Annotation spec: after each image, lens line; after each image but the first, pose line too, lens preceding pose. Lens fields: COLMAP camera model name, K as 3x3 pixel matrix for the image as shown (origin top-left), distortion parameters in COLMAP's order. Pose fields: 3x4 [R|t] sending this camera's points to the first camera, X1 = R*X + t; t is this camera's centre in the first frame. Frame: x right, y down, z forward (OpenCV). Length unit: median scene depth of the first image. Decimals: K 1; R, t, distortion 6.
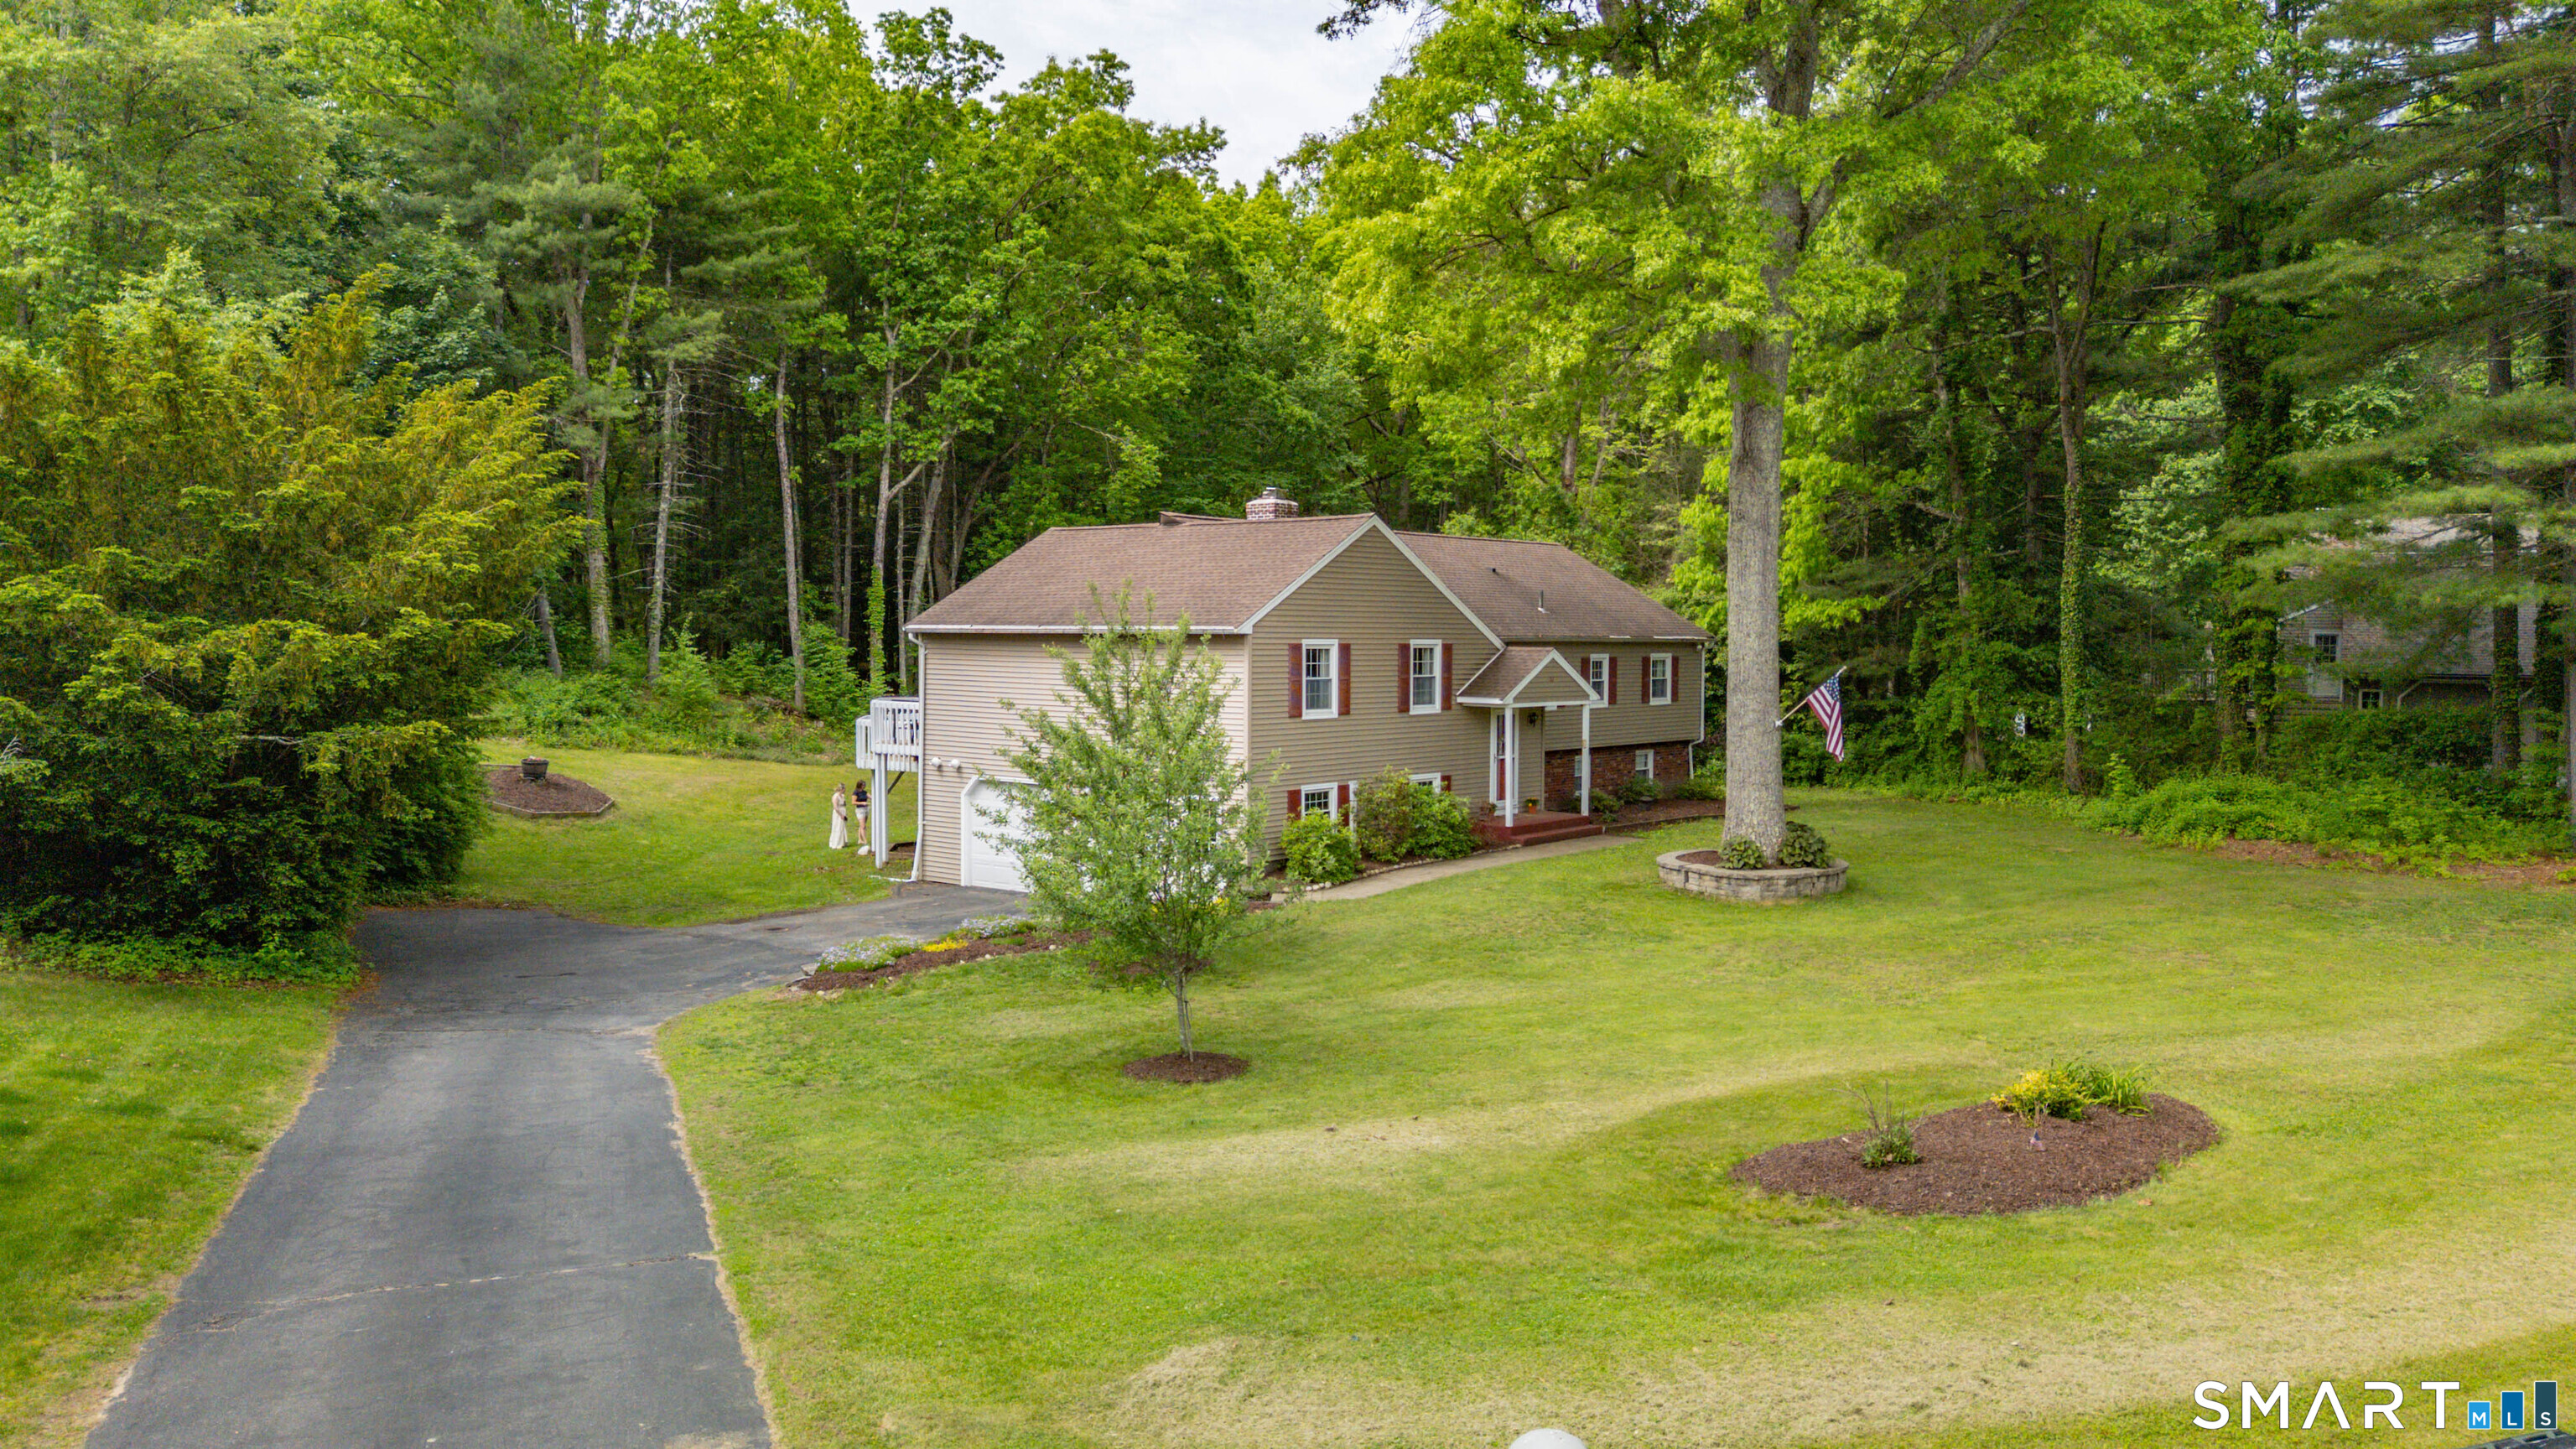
lens RADIAL K [[1877.3, 0, 1275.4], [0, 1877.3, 730.5], [0, 0, 1]] dist [0.087217, -0.076506]
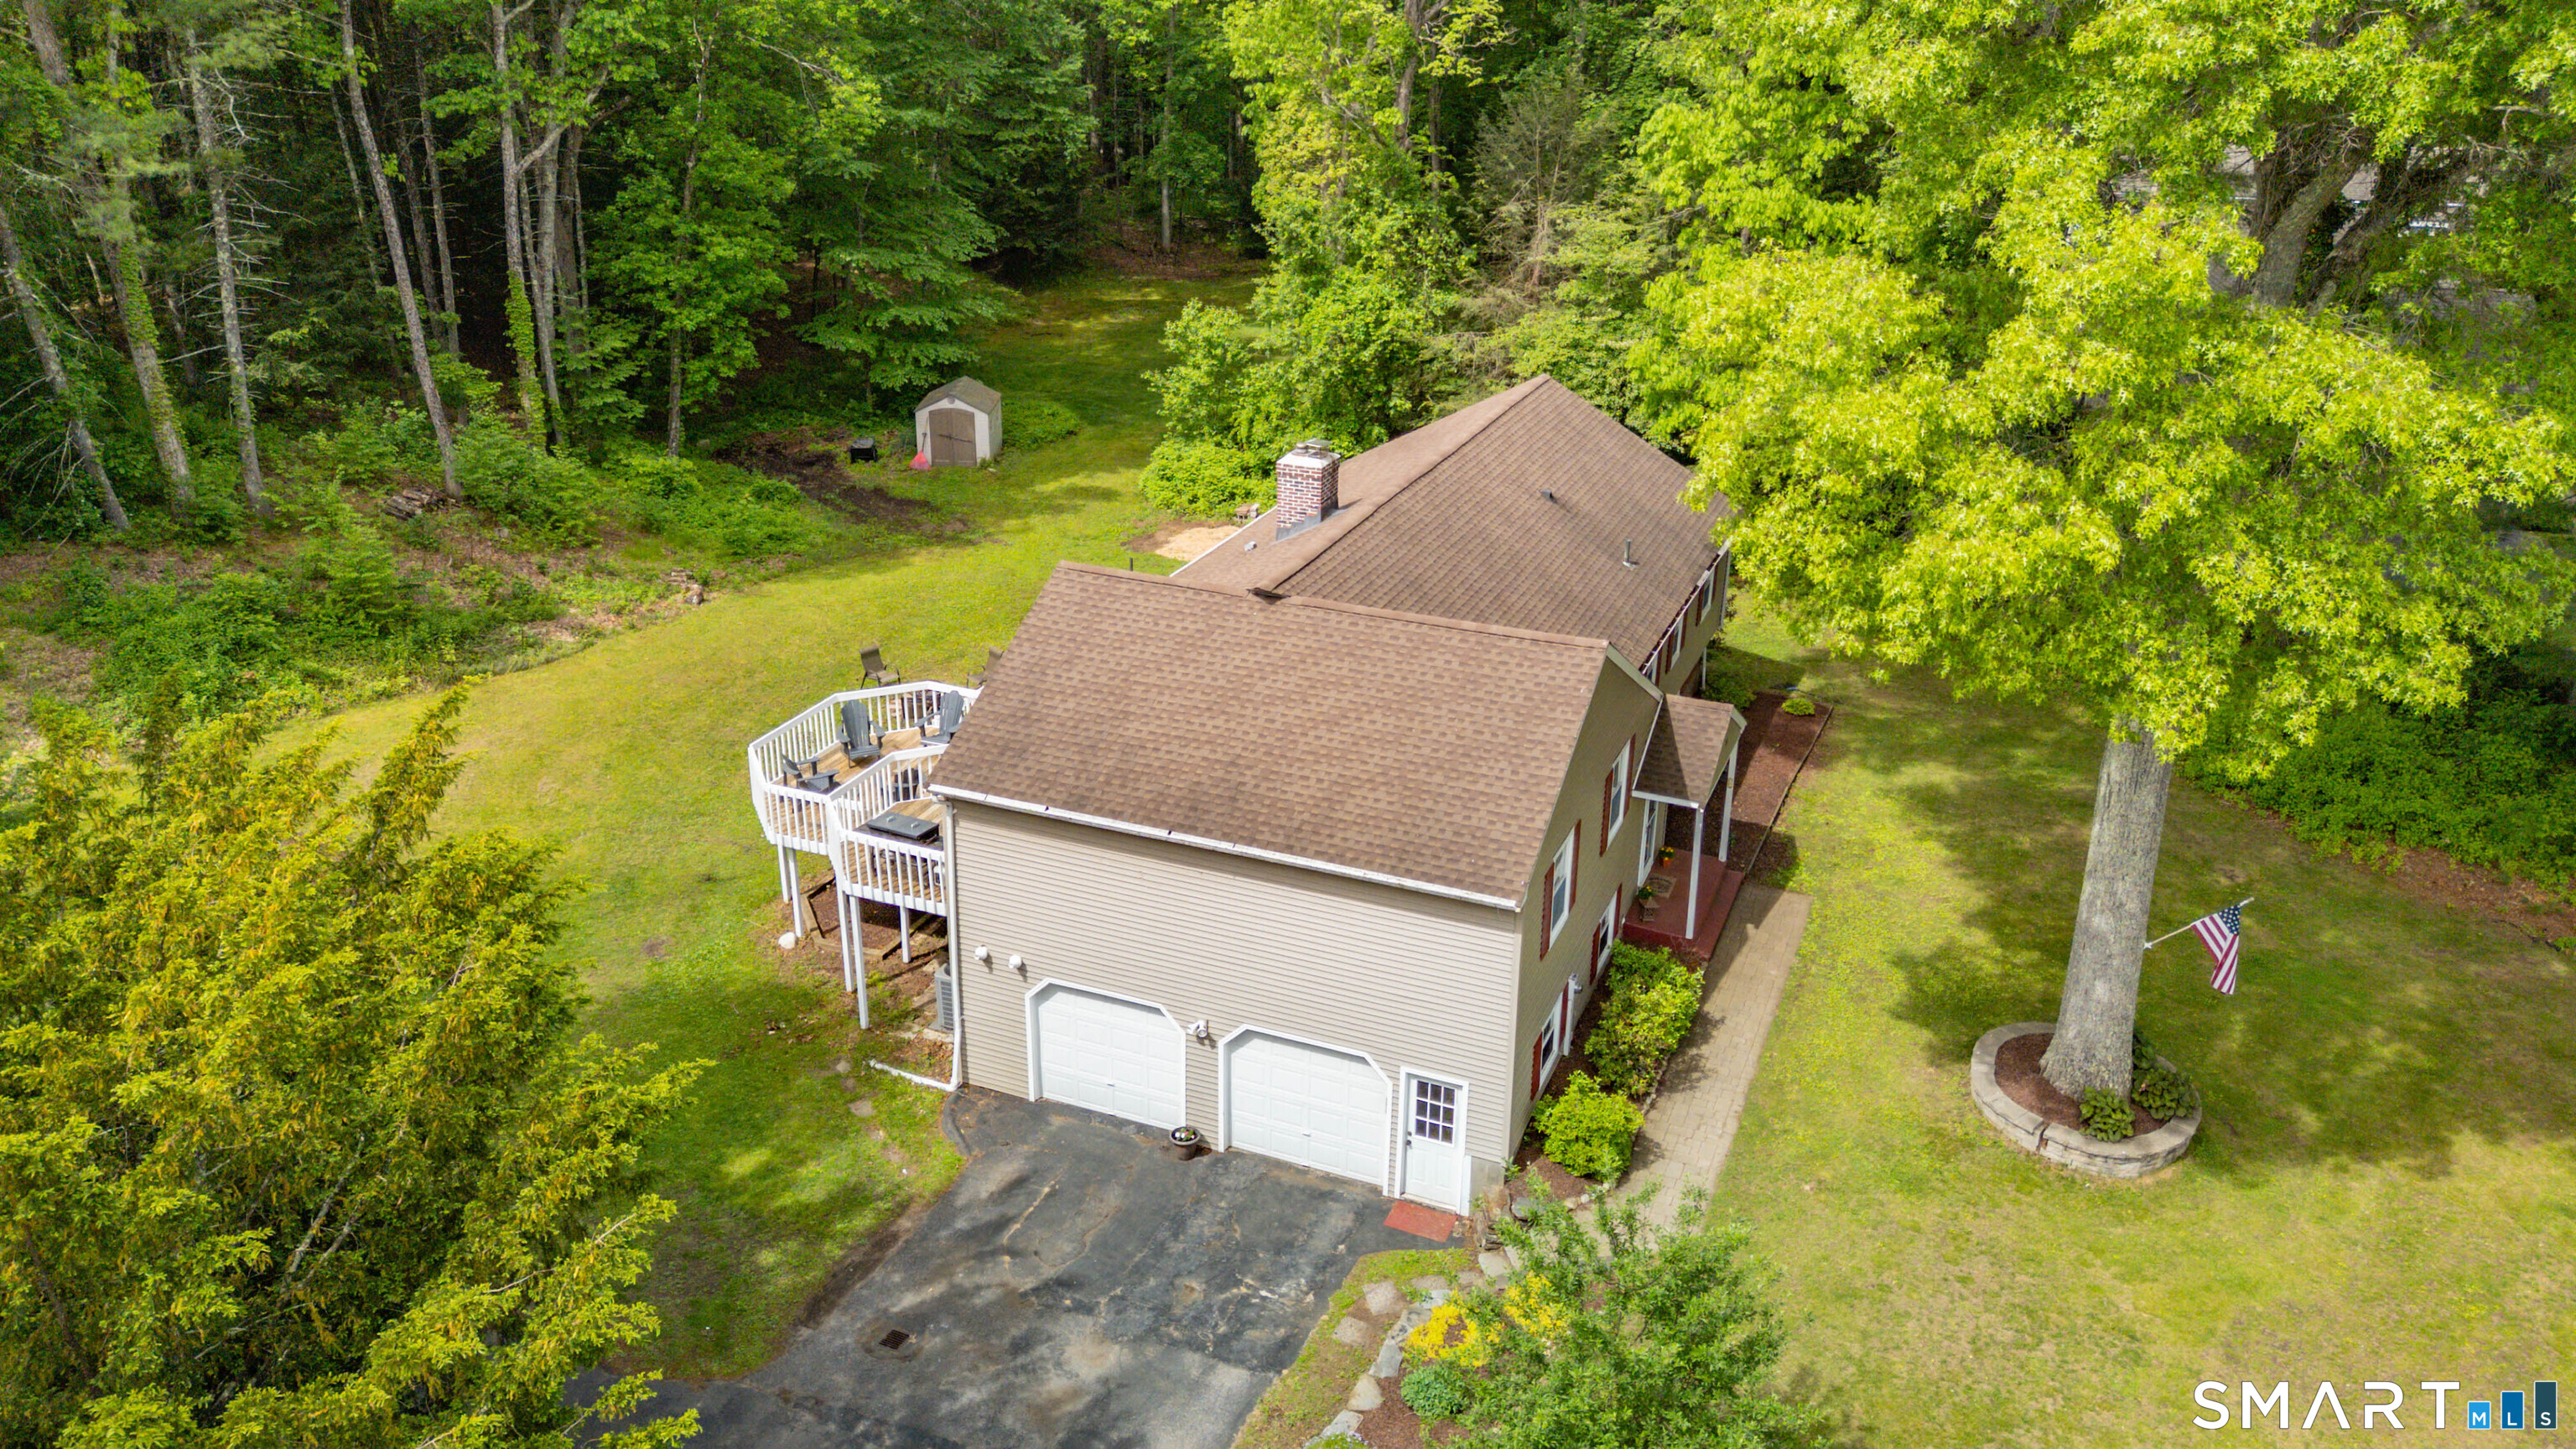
lens RADIAL K [[1877.3, 0, 1275.4], [0, 1877.3, 730.5], [0, 0, 1]] dist [0.087217, -0.076506]
pose [[0.959306, -0.108219, 0.260807, -0.209755], [0.009596, 0.935604, 0.352922, -0.268992], [-0.282205, -0.336057, 0.898569, 0.276612]]
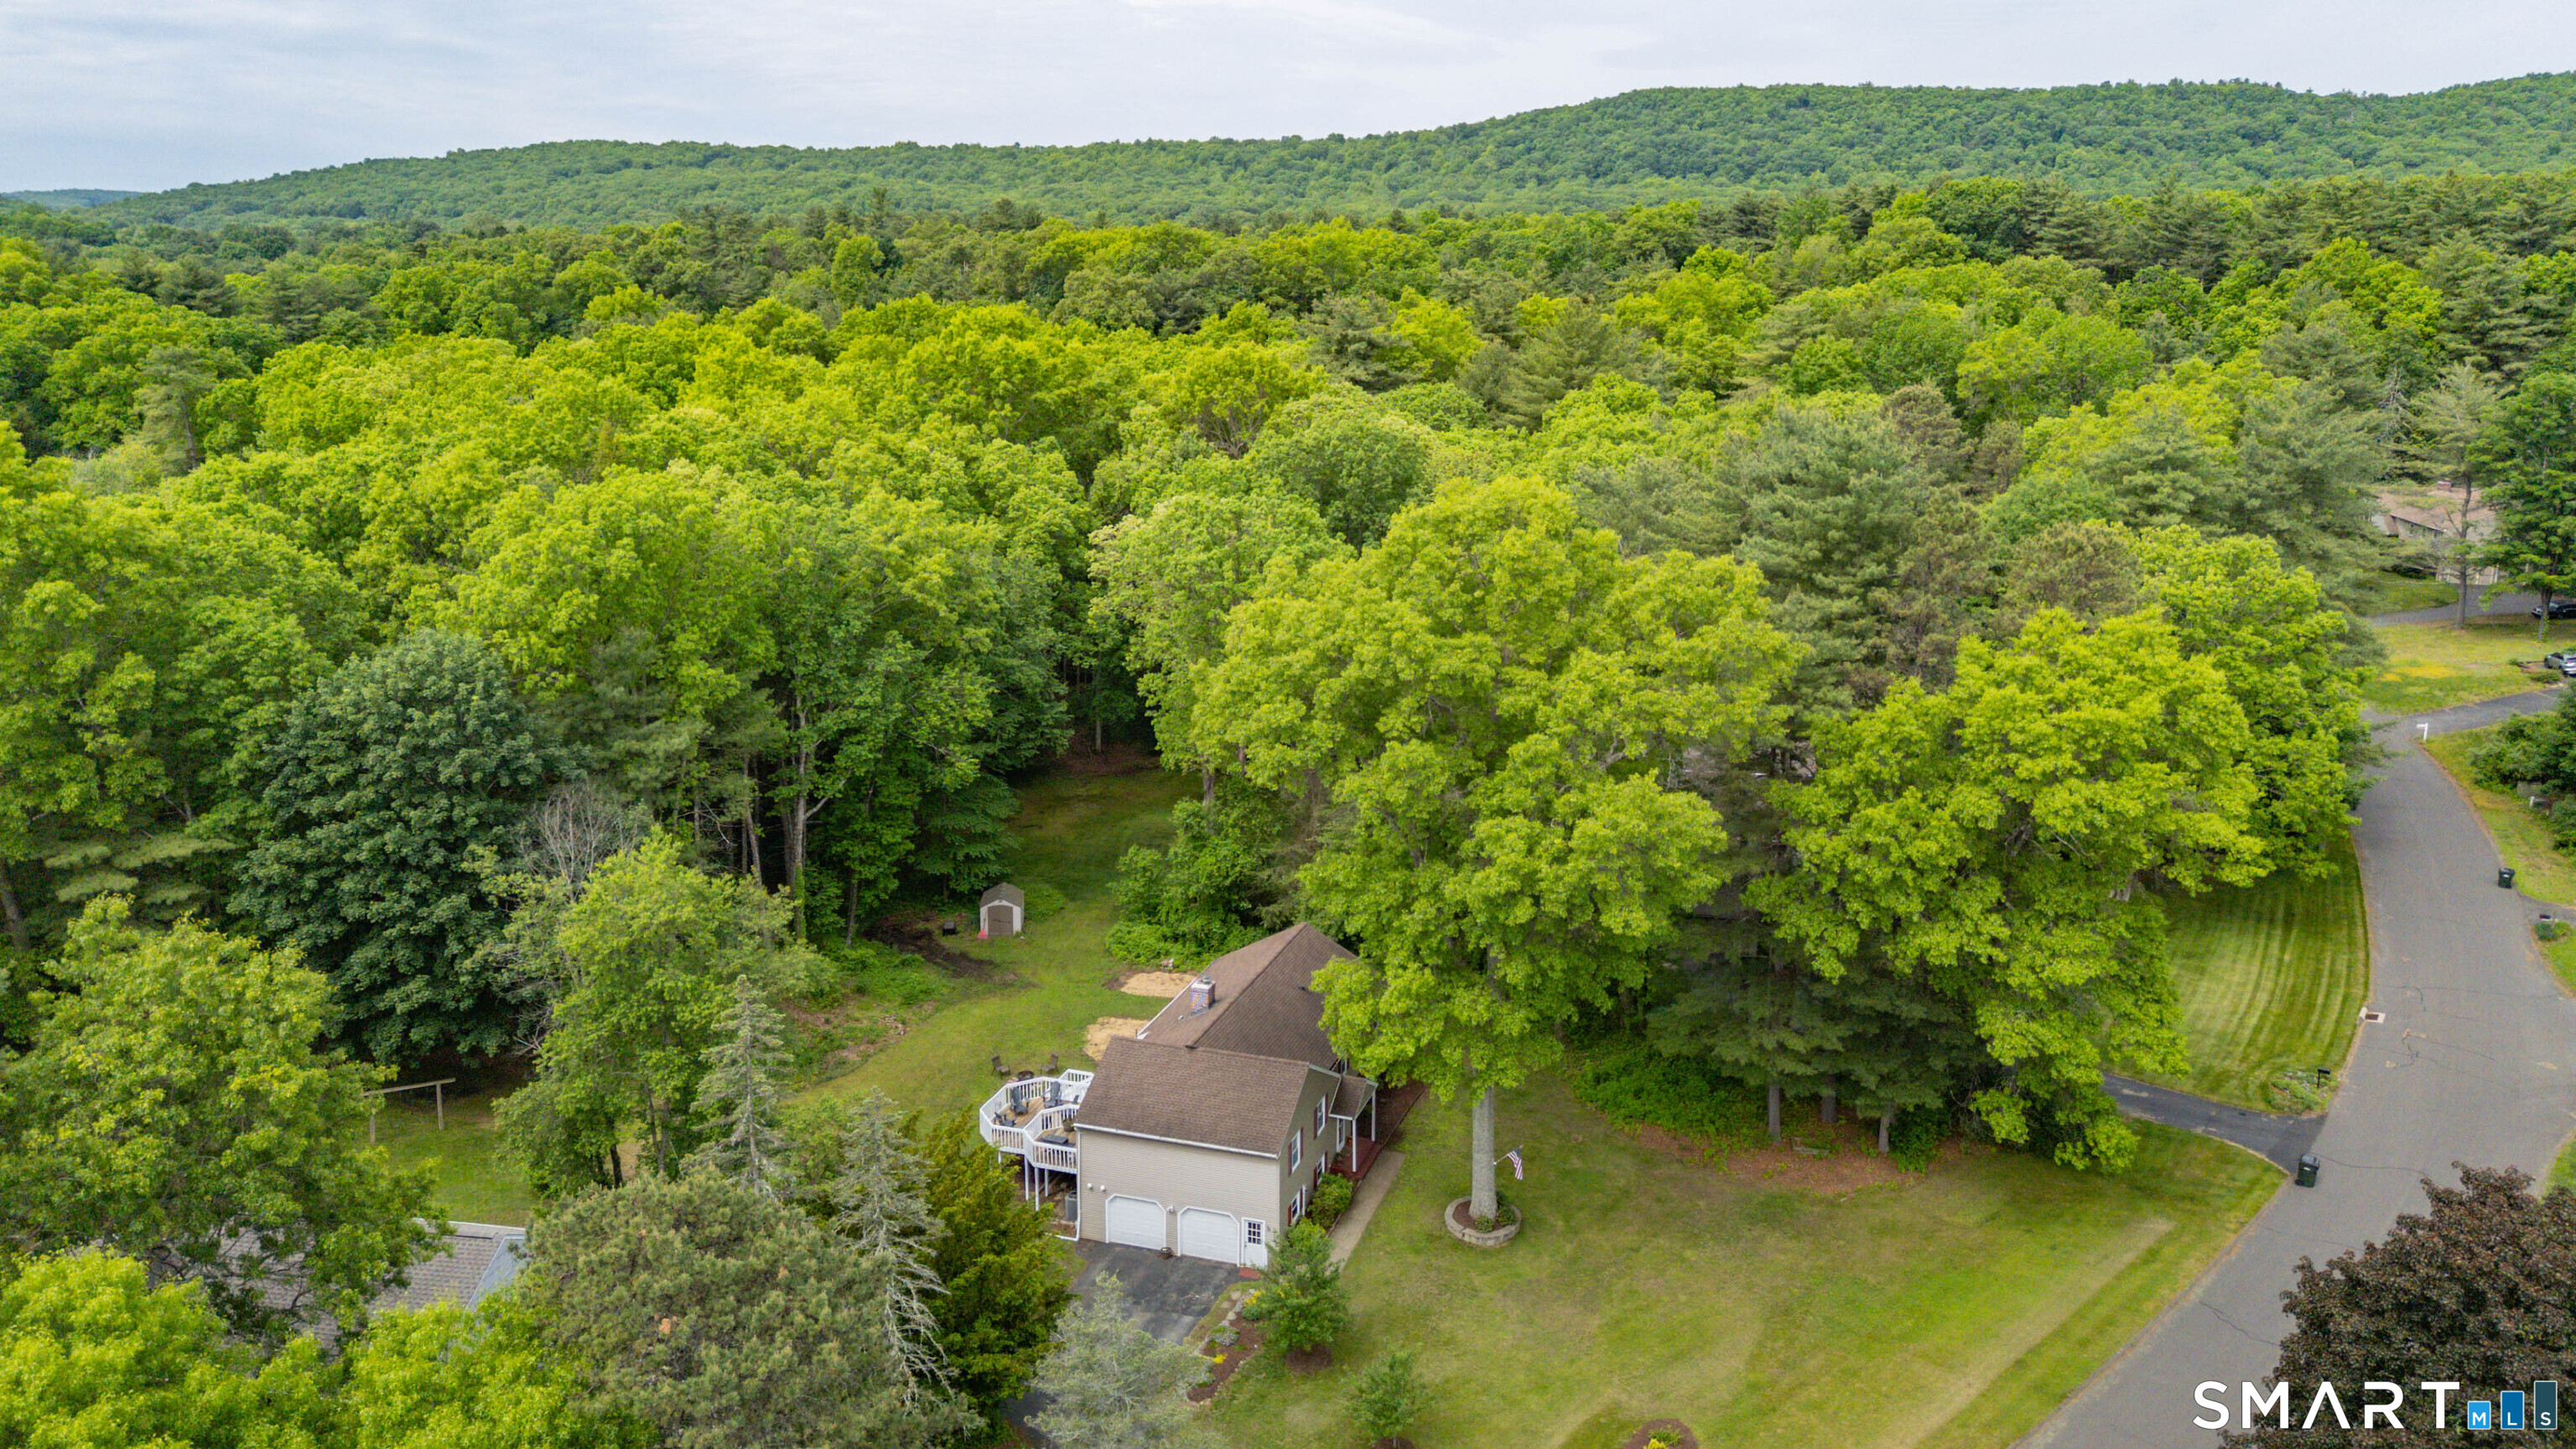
lens RADIAL K [[1952.9, 0, 1294.0], [0, 1952.9, 722.1], [0, 0, 1]] dist [0.293469, -0.000087]
pose [[0.933767, -0.086233, 0.347336, -0.570868], [0.014102, 0.978649, 0.205055, -0.766422], [-0.357603, -0.186576, 0.915046, -0.815406]]
